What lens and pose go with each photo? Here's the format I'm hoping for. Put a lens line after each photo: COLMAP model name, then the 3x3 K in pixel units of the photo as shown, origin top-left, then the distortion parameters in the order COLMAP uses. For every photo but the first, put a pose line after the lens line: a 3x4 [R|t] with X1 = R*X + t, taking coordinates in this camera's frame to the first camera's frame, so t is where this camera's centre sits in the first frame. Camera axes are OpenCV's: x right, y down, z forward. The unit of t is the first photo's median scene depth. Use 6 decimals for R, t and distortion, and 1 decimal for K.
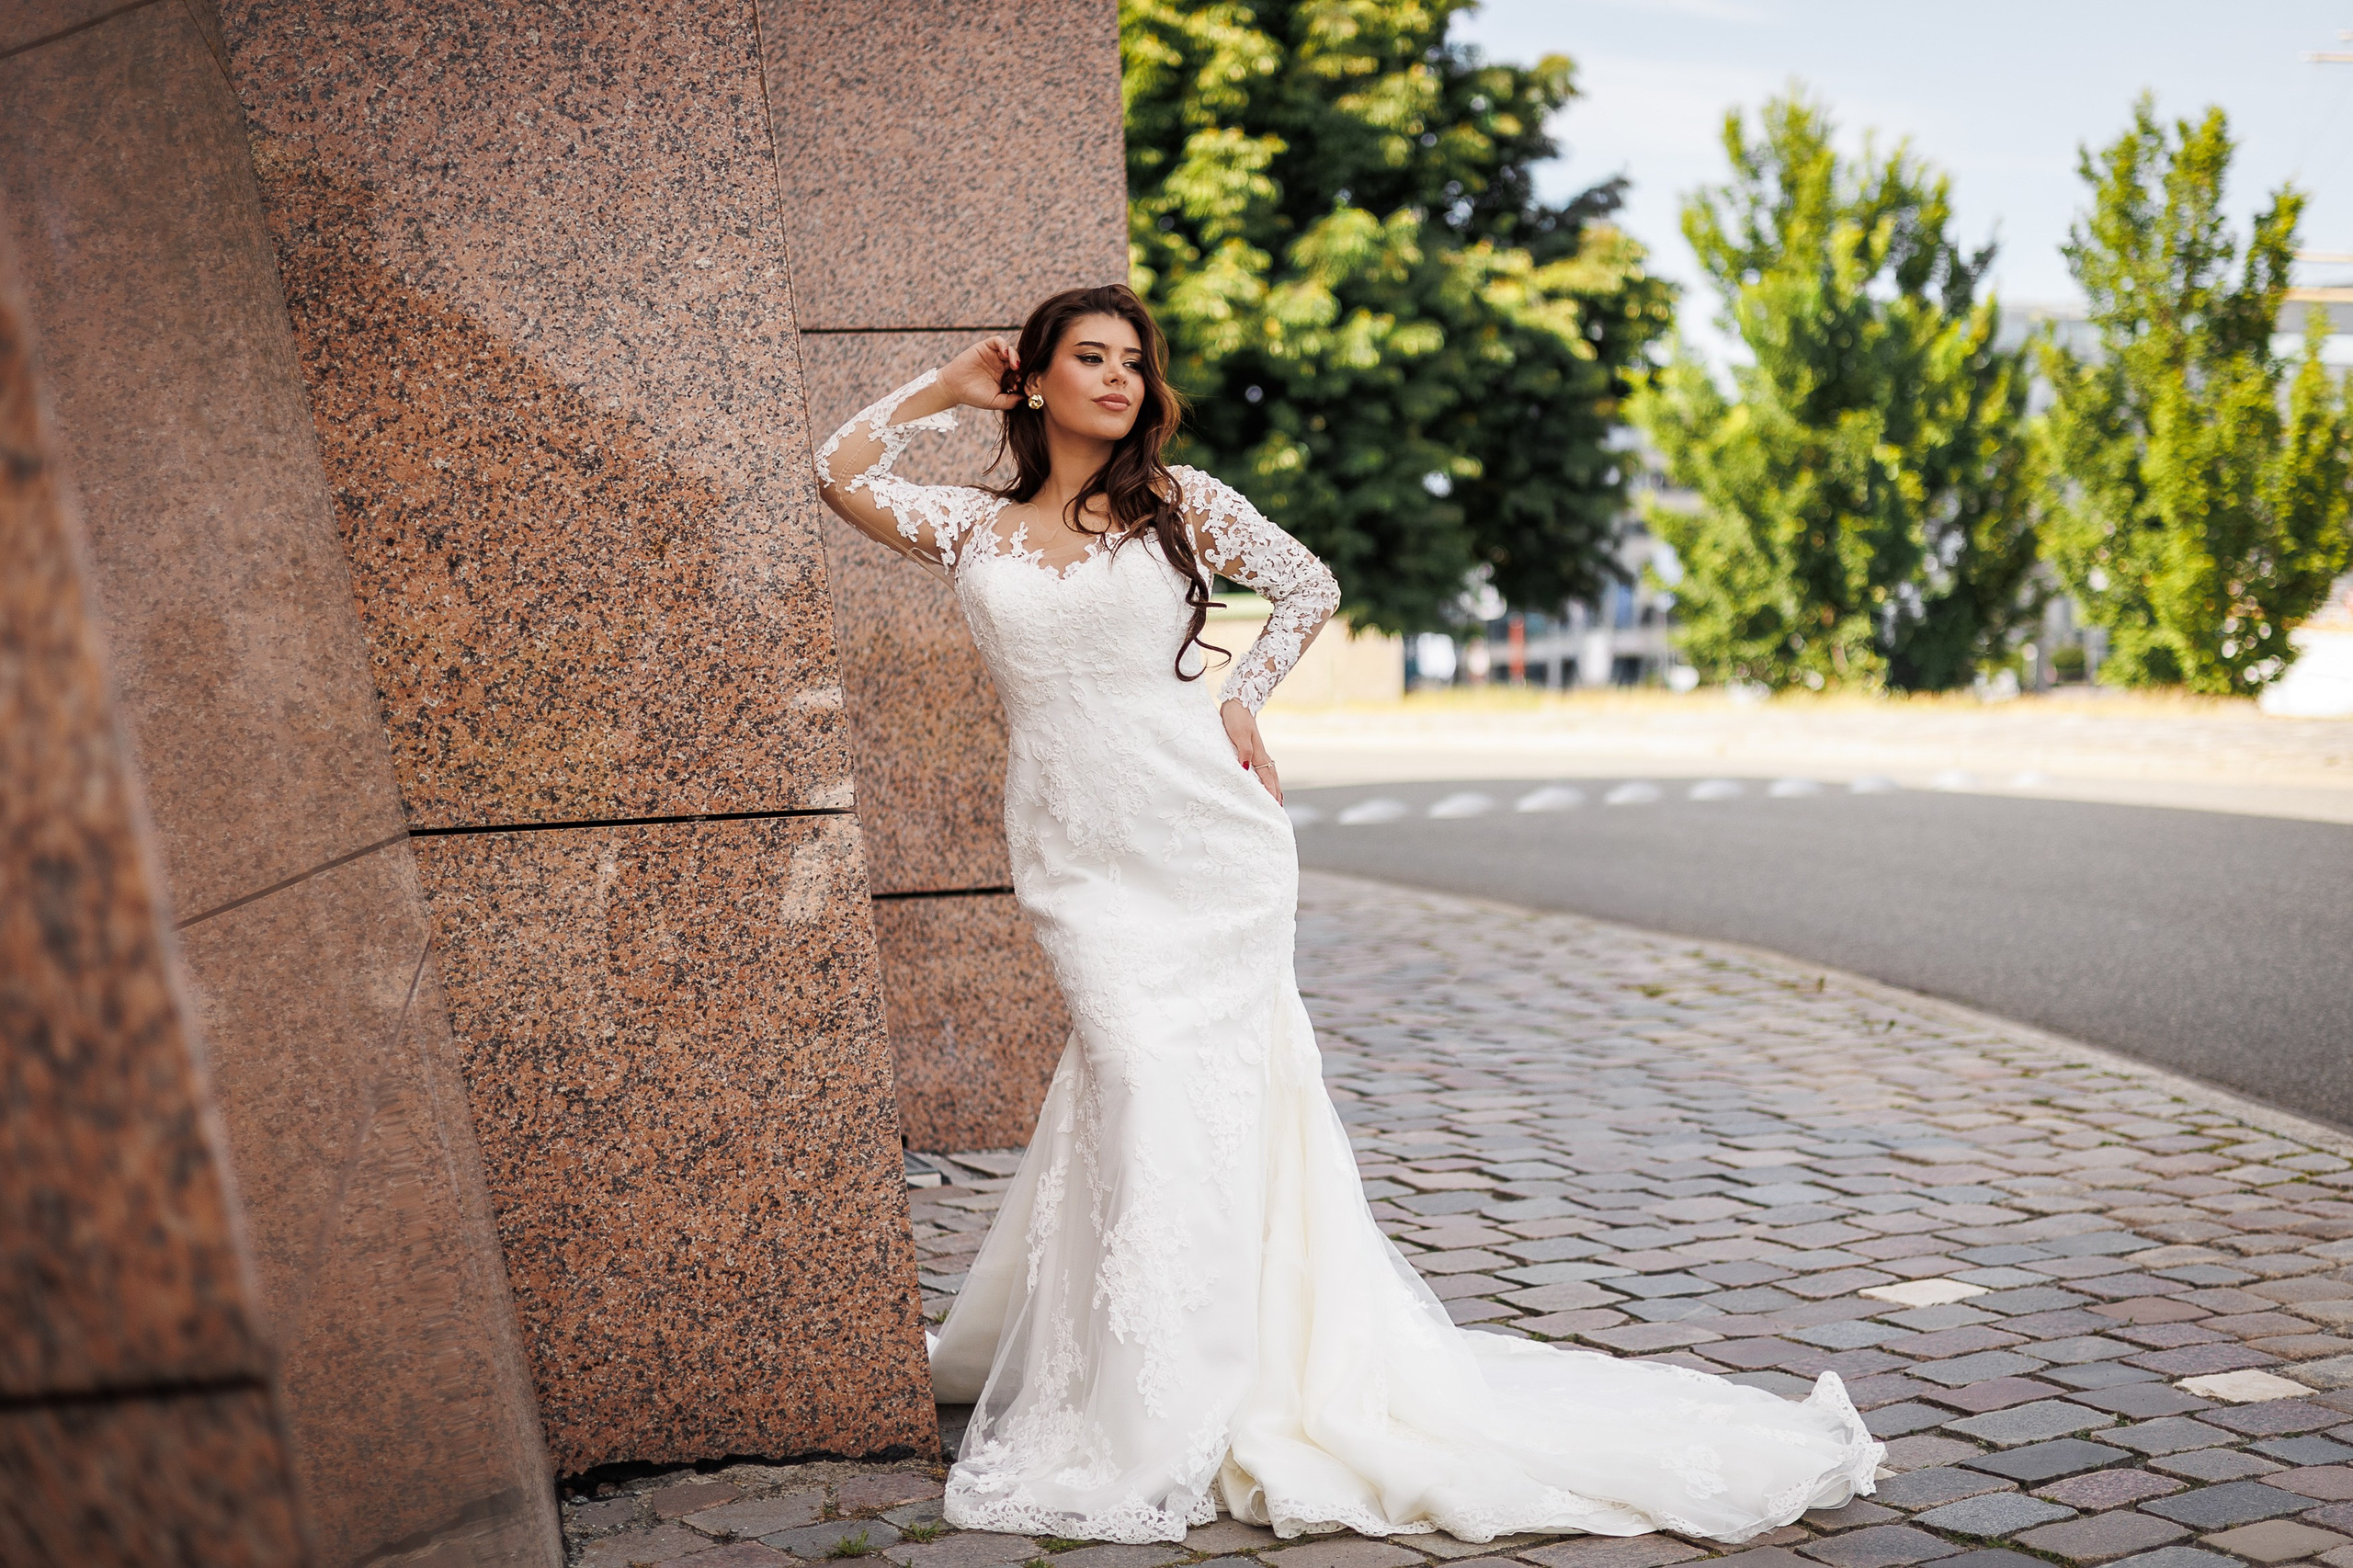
lens RADIAL K [[3921.9, 0, 1291.1], [0, 3921.9, 786.5], [0, 0, 1]] dist [0.004031, 0.031926]
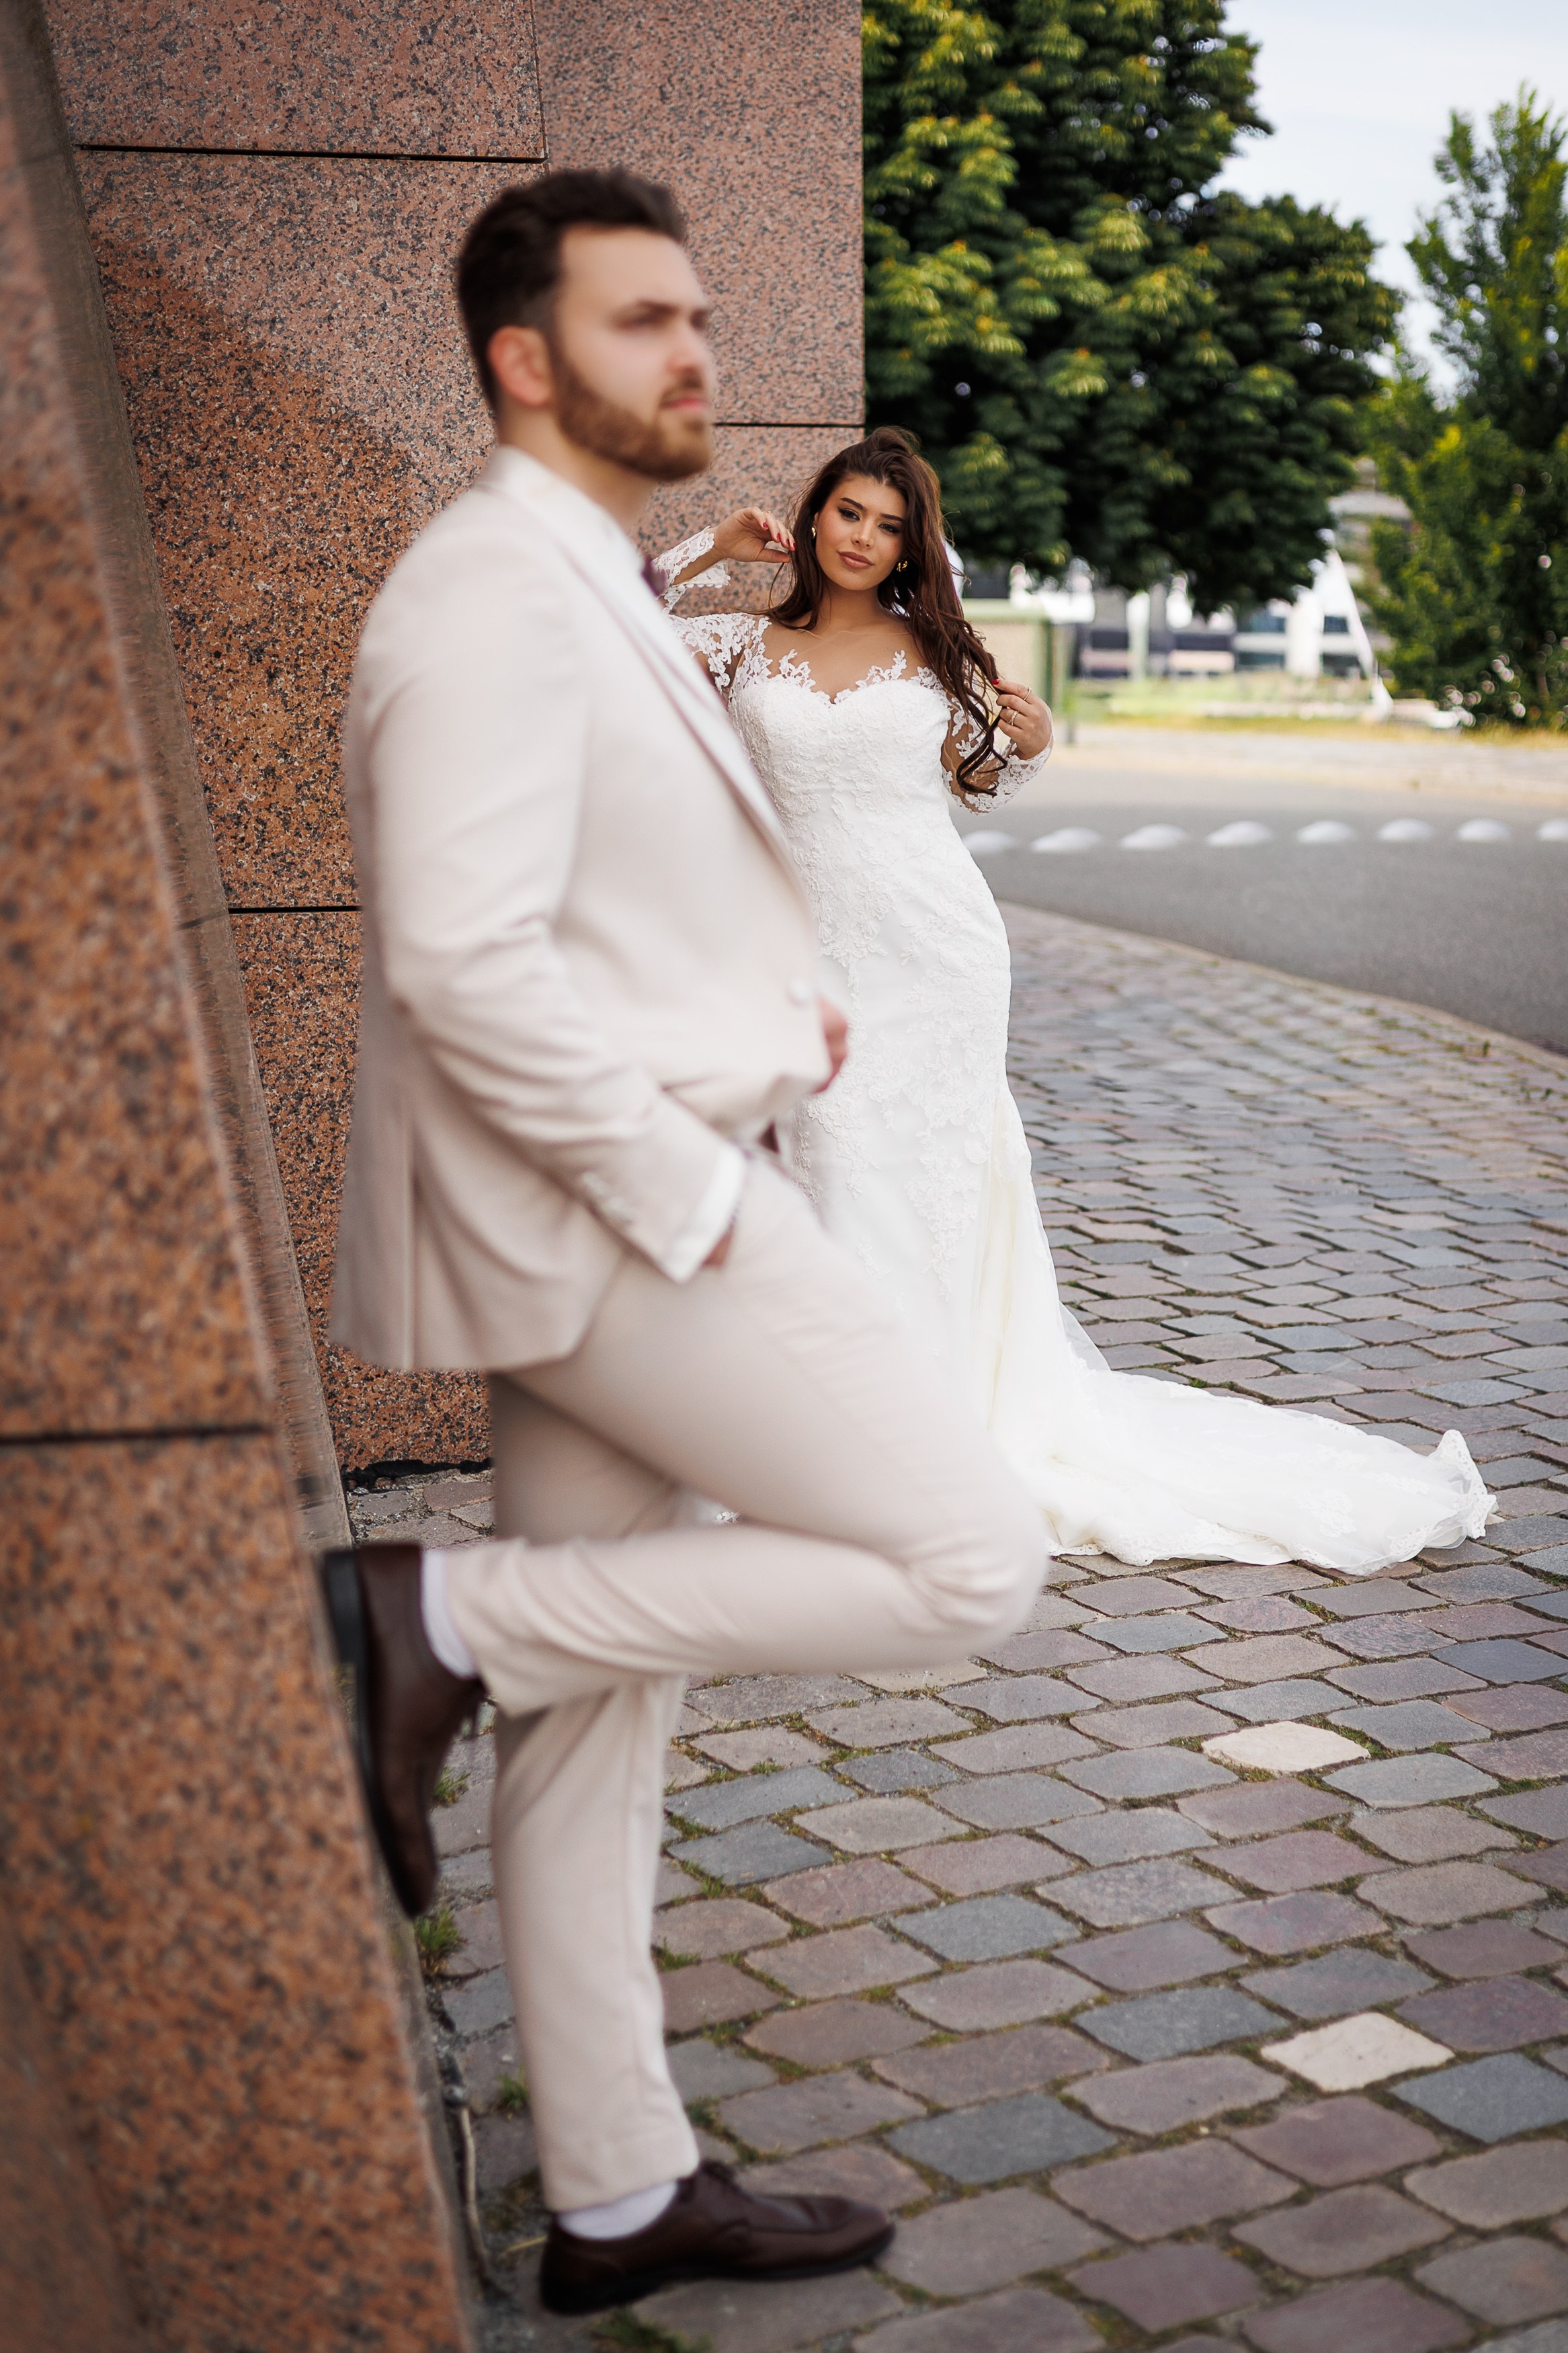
lens RADIAL K [[3921.4, 0, 784.0], [0, 3921.4, 1176.5], [0, 0, 1]] dist [0.004031, 0.031926]
pose [[0.998074, 0.040759, -0.046760, -0.005929], [-0.035927, 0.994349, 0.099900, -0.030978], [0.050567, -0.098028, 0.993898, -0.136889]]
